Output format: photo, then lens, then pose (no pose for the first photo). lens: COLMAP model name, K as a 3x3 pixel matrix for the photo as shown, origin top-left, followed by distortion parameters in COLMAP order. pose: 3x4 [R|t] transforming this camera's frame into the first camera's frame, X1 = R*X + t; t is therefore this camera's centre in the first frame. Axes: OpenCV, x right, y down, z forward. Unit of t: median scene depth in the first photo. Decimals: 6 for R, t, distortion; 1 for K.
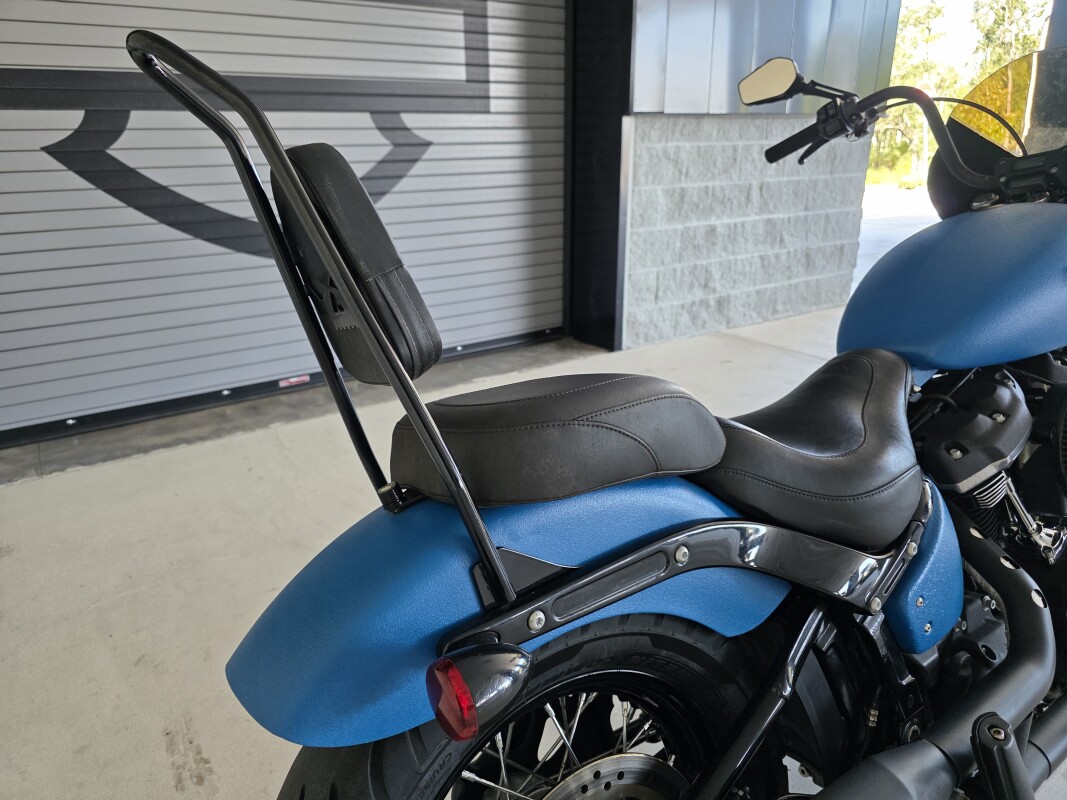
lens RADIAL K [[728.6, 0, 527.2], [0, 728.6, 386.2], [0, 0, 1]] dist [0.043531, -0.045962]
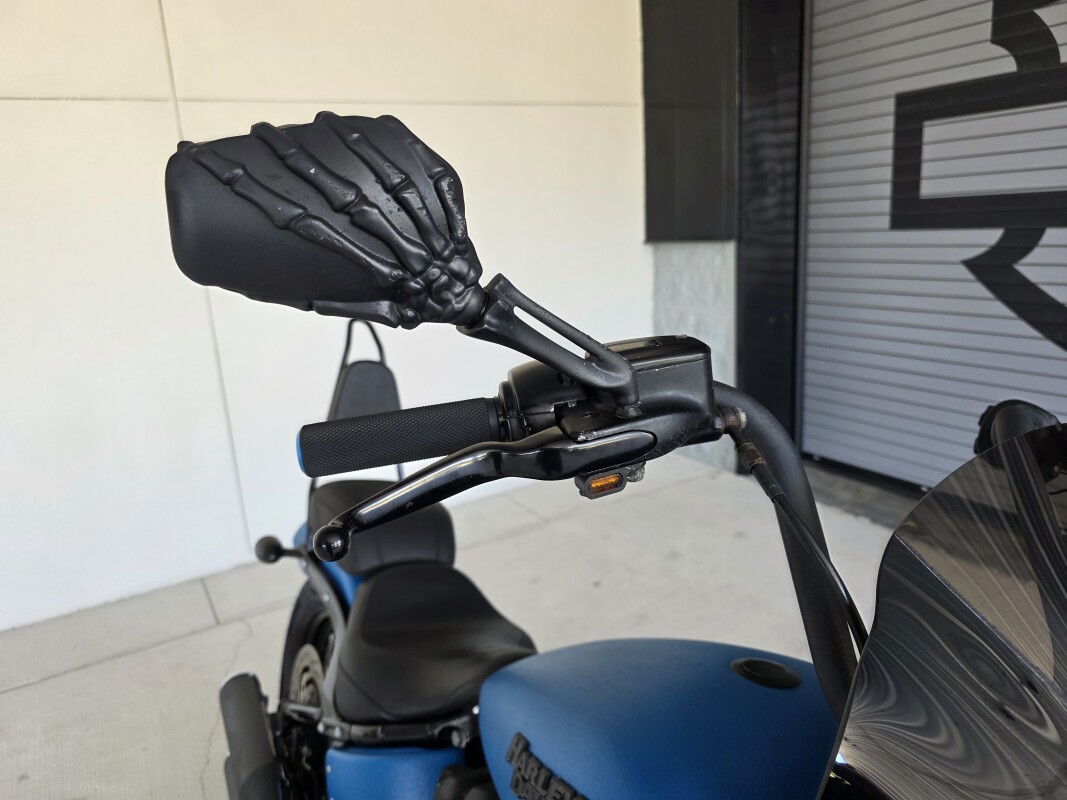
lens RADIAL K [[733.9, 0, 527.9], [0, 733.9, 385.6], [0, 0, 1]] dist [0.028377, -0.033729]
pose [[-0.069247, 0.247516, -0.966406, 0.516434], [-0.251395, 0.933138, 0.257009, -0.250997], [0.965404, 0.260747, -0.002393, 0.372722]]
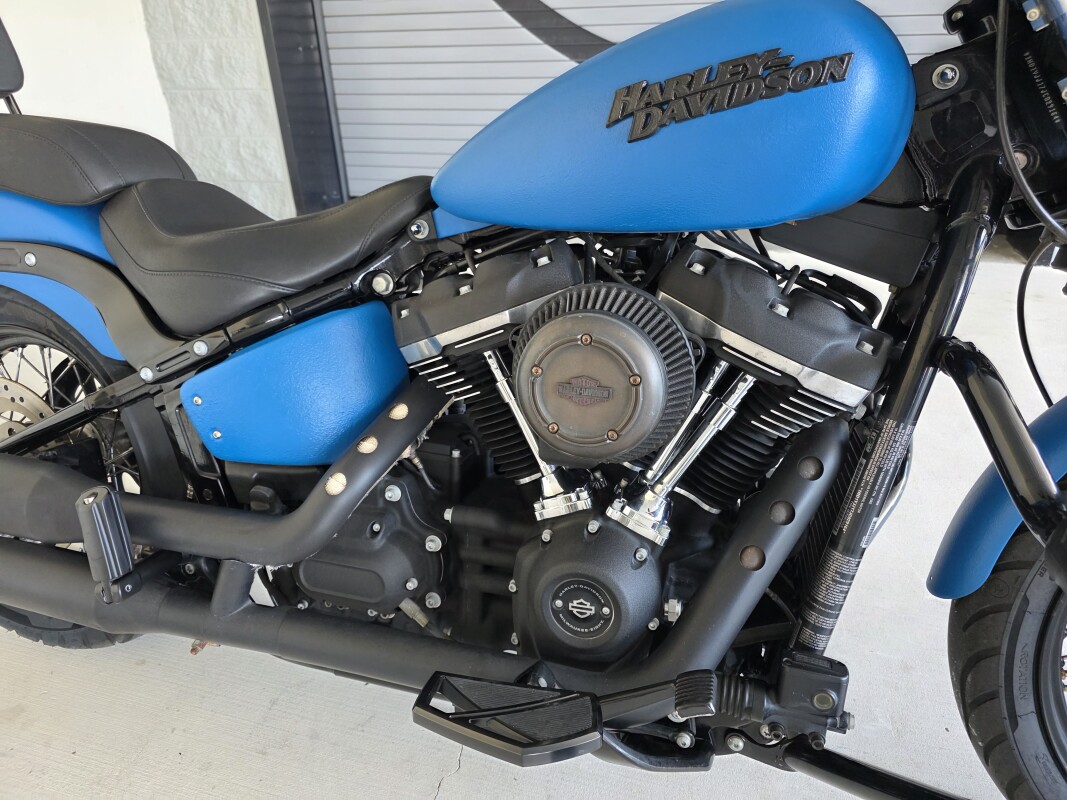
lens RADIAL K [[728.6, 0, 527.2], [0, 728.6, 386.2], [0, 0, 1]] dist [0.043531, -0.045962]
pose [[0.630280, 0.355177, -0.690359, 0.482355], [-0.223137, 0.934572, 0.277102, -0.034853], [0.743610, -0.020607, 0.668296, 0.208980]]
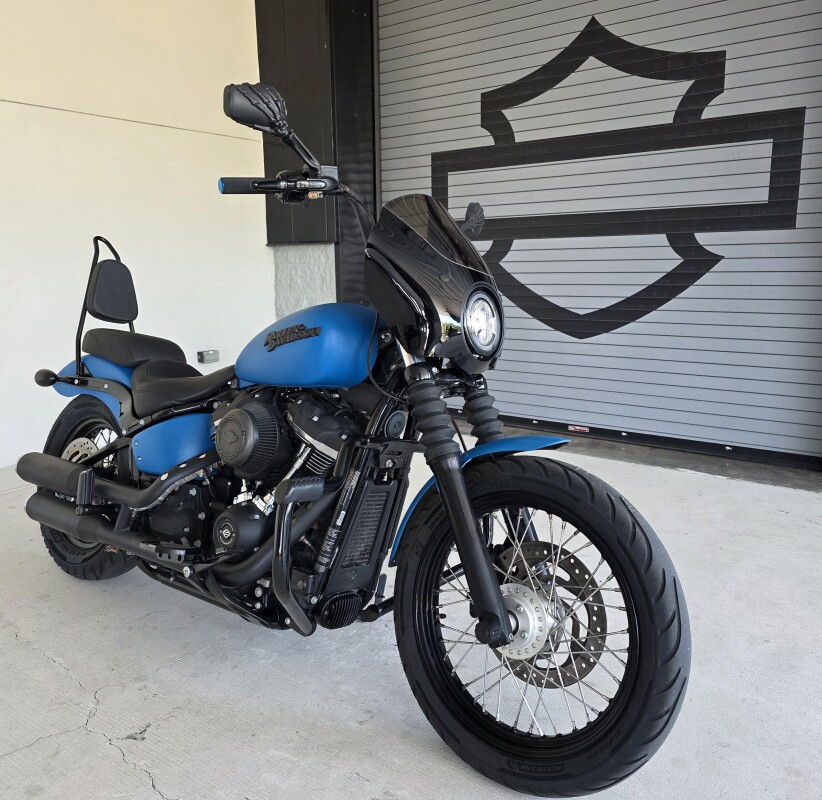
lens RADIAL K [[727.1, 0, 427.3], [0, 727.1, 397.7], [0, 0, 1]] dist [0.064730, -0.016285]
pose [[0.323861, 0.185245, -0.927792, 0.992022], [-0.297485, 0.950845, 0.086006, -0.113780], [0.898118, 0.248151, 0.363049, 0.300462]]
